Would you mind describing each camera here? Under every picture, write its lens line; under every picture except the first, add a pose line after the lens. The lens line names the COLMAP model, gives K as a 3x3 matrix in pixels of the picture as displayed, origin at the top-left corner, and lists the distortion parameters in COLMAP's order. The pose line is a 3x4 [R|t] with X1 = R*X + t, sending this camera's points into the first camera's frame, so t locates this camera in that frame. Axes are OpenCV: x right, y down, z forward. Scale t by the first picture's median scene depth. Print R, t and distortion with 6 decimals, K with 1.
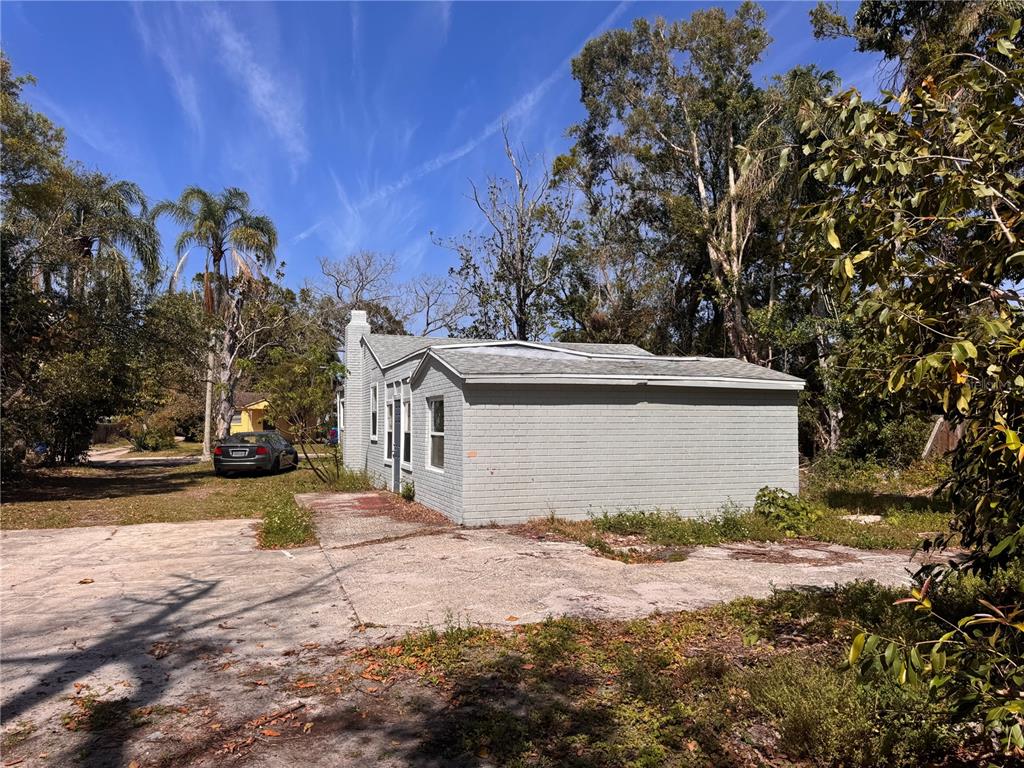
lens RADIAL K [[689.5, 0, 512.0], [0, 689.5, 384.0], [0, 0, 1]] dist [0.031516, -0.001668]
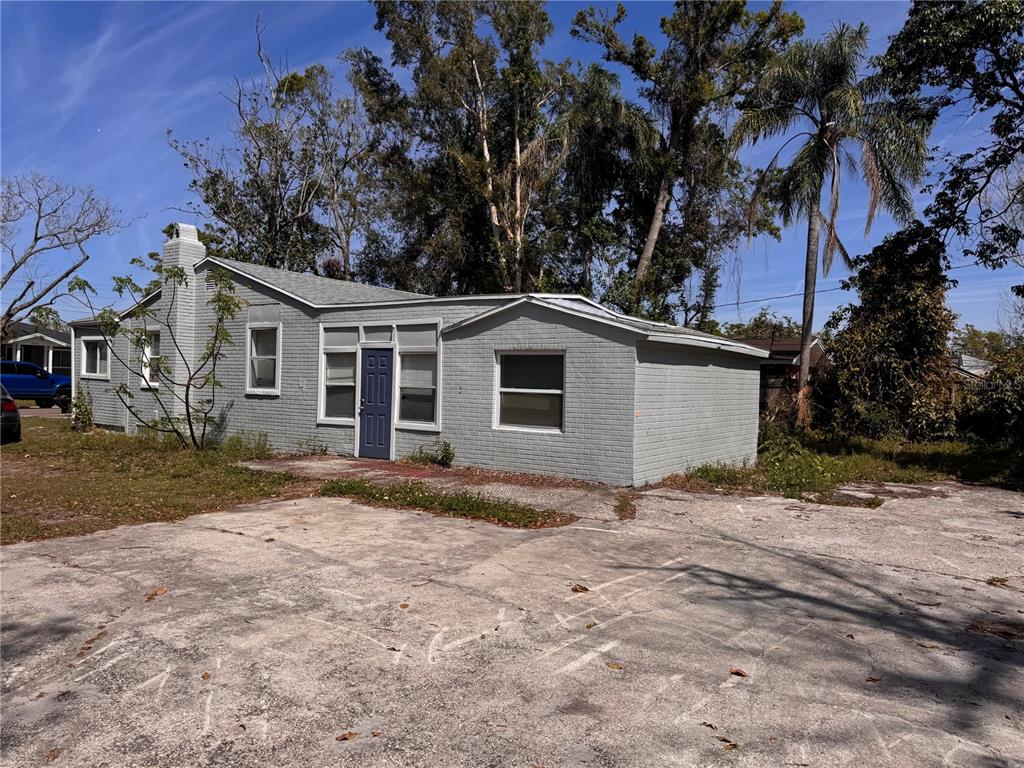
lens RADIAL K [[689.5, 0, 512.0], [0, 689.5, 384.0], [0, 0, 1]] dist [0.031516, -0.001668]
pose [[0.807519, 0.018304, 0.589557, -0.632405], [-0.057541, 0.997196, 0.047855, 0.020504], [-0.587028, -0.072567, 0.806308, 0.268852]]
